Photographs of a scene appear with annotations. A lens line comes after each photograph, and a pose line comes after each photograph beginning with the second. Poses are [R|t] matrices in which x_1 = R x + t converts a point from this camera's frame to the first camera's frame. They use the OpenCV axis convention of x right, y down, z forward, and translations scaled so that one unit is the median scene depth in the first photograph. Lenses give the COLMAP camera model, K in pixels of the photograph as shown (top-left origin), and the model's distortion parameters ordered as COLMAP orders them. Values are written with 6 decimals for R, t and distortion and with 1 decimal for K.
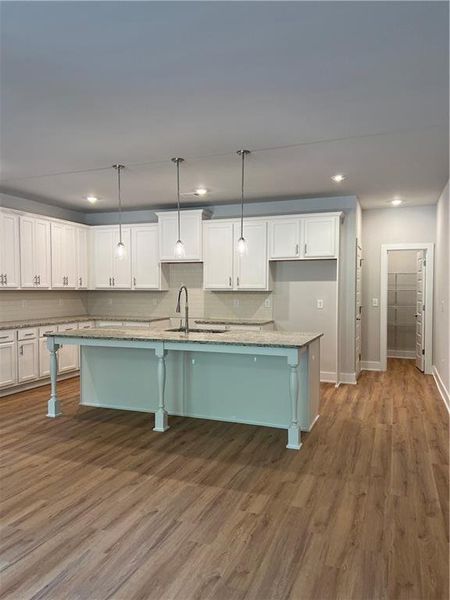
lens RADIAL K [[451.6, 0, 219.9], [0, 451.6, 299.3], [0, 0, 1]] dist [0.046628, -0.040733]
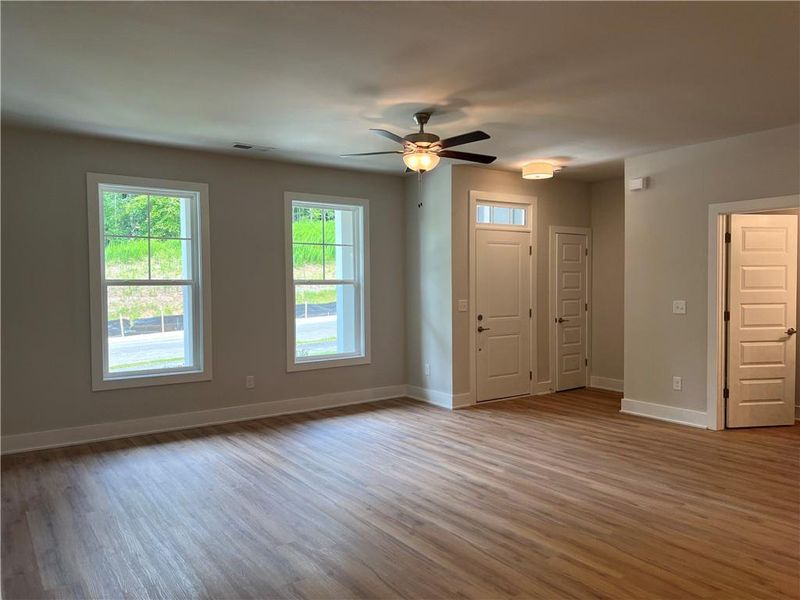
lens RADIAL K [[602.1, 0, 409.9], [0, 602.1, 300.1], [0, 0, 1]] dist [0.046628, -0.040733]
pose [[-0.548135, 0.025262, -0.836008, 0.399139], [-0.013353, 0.999152, 0.038947, -0.024296], [0.836283, 0.032512, -0.547333, 0.815127]]
